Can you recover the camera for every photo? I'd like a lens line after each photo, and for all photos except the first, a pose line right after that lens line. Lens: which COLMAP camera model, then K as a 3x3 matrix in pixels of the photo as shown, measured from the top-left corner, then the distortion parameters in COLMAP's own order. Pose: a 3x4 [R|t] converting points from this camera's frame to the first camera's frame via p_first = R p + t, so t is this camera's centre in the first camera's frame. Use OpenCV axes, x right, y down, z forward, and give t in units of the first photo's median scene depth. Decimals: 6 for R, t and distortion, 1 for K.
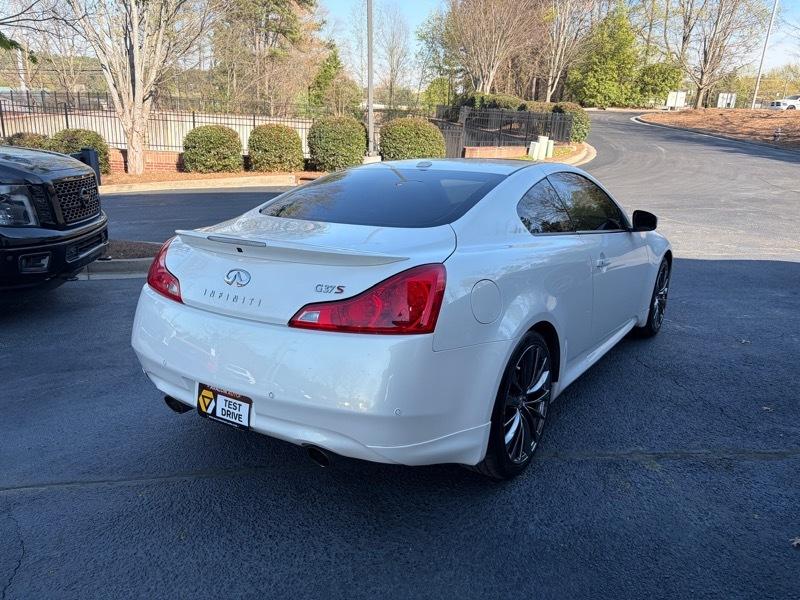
lens RADIAL K [[602.1, 0, 396.3], [0, 602.1, 298.9], [0, 0, 1]] dist [0.028200, -0.026108]
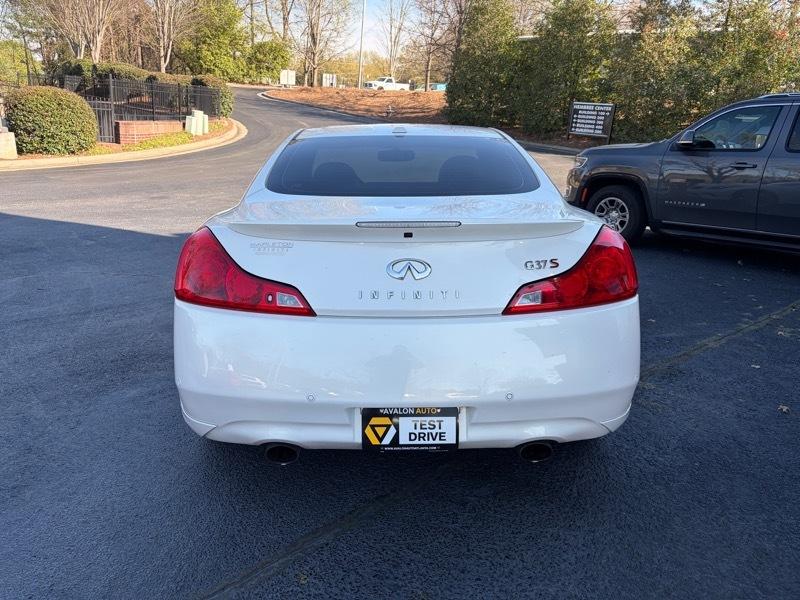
lens RADIAL K [[602.1, 0, 399.6], [0, 602.1, 301.5], [0, 0, 1]] dist [0.028200, -0.026108]
pose [[0.822253, -0.164904, 0.544708, -0.064558], [0.142631, 0.986267, 0.083275, -0.005538], [-0.550960, 0.009219, 0.834481, 0.030324]]
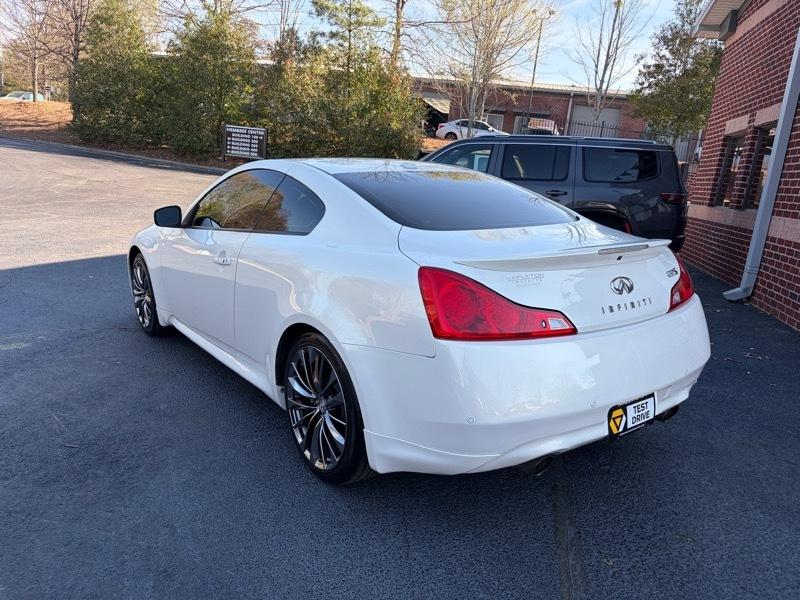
lens RADIAL K [[602.1, 0, 399.1], [0, 602.1, 299.5], [0, 0, 1]] dist [0.028200, -0.026108]
pose [[0.342801, -0.218645, 0.913609, -0.117023], [0.199692, 0.967271, 0.156559, -0.021705], [-0.917938, 0.128772, 0.375243, 0.086844]]
